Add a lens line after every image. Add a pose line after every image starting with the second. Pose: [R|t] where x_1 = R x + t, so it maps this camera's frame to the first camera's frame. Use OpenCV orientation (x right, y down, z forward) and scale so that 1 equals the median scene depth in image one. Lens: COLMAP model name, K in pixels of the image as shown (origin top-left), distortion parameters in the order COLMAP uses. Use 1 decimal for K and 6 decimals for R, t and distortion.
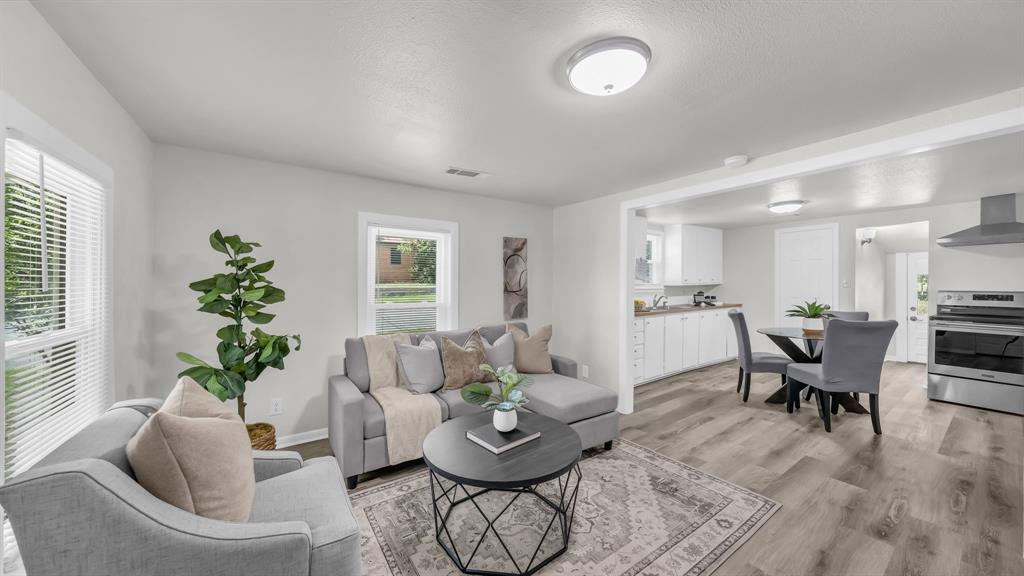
lens RADIAL K [[341.2, 0, 510.2], [0, 341.2, 285.6], [0, 0, 1]] dist [-0.001767, 0.000304]
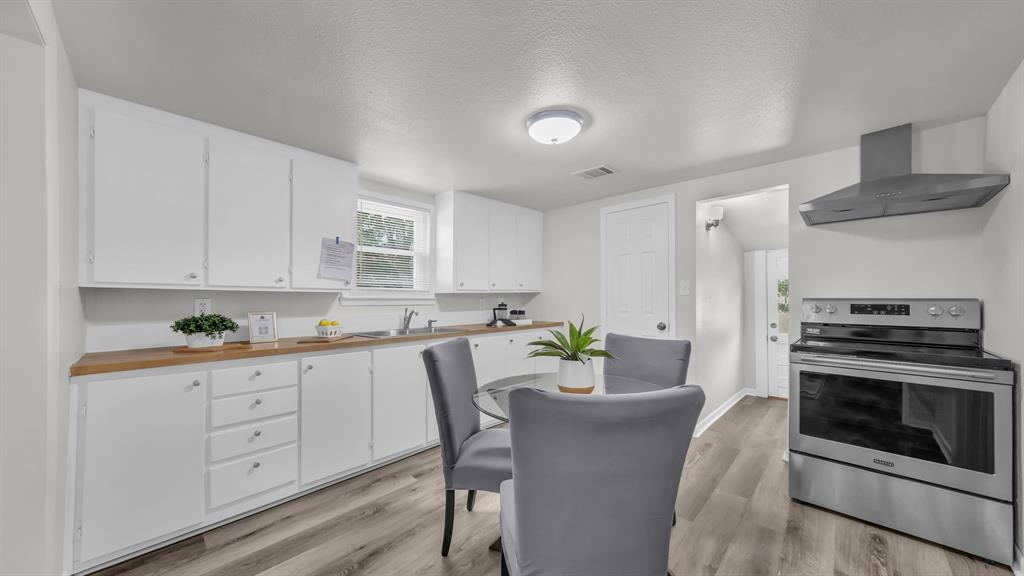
lens RADIAL K [[366.0, 0, 495.9], [0, 366.0, 297.9], [0, 0, 1]] dist [-0.007485, 0.000475]
pose [[0.978552, 0.000436, 0.206000, 0.608743], [0.001009, 0.999976, -0.006908, 0.018104], [-0.205998, 0.006968, 0.978528, 0.492925]]
